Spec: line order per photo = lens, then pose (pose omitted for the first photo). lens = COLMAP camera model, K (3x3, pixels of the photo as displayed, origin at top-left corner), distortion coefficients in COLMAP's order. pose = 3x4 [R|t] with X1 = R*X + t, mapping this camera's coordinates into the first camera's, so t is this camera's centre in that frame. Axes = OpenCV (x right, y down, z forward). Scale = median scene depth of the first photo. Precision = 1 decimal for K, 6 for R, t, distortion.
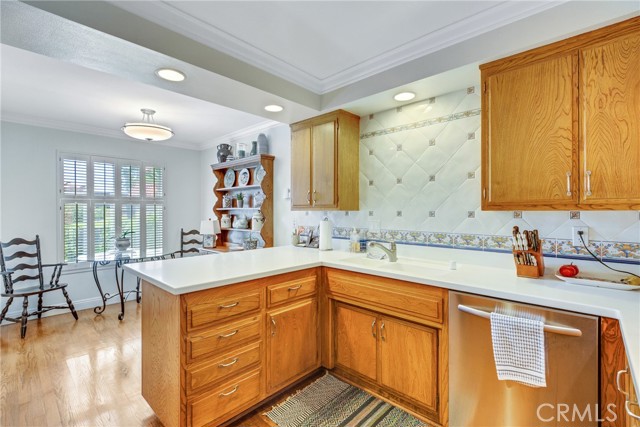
lens RADIAL K [[287.9, 0, 323.5], [0, 287.9, 214.1], [0, 0, 1]] dist [0.000502, -0.000551]
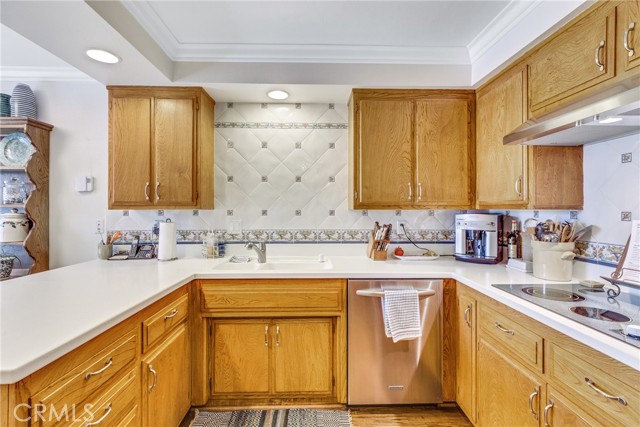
lens RADIAL K [[286.9, 0, 319.0], [0, 286.9, 211.5], [0, 0, 1]] dist [0.004169, 0.000020]
pose [[0.718196, -0.004925, 0.695824, -0.277735], [0.007693, 0.999970, -0.000863, -0.002898], [-0.695798, 0.005973, 0.718212, 0.171256]]
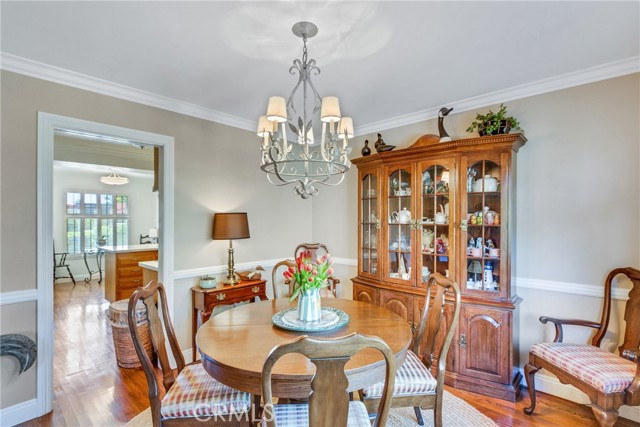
lens RADIAL K [[304.7, 0, 321.4], [0, 304.7, 221.3], [0, 0, 1]] dist [0.000582, 0.000029]
pose [[0.999969, -0.002721, -0.007450, 0.946689], [0.002652, 0.999954, -0.009226, -0.001815], [0.007474, 0.009206, 0.999930, -1.216412]]
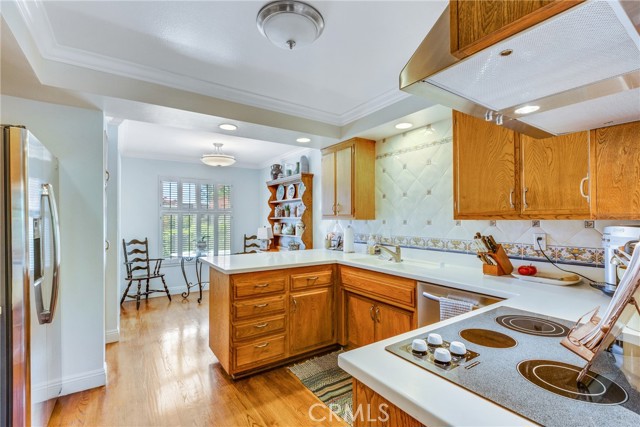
lens RADIAL K [[292.3, 0, 322.4], [0, 292.3, 219.1], [0, 0, 1]] dist [0.001465, 0.000027]
pose [[0.974076, -0.001282, -0.226218, 0.202576], [-0.001395, 0.999931, -0.011673, 0.000298], [0.226217, 0.011685, 0.974007, -0.246023]]
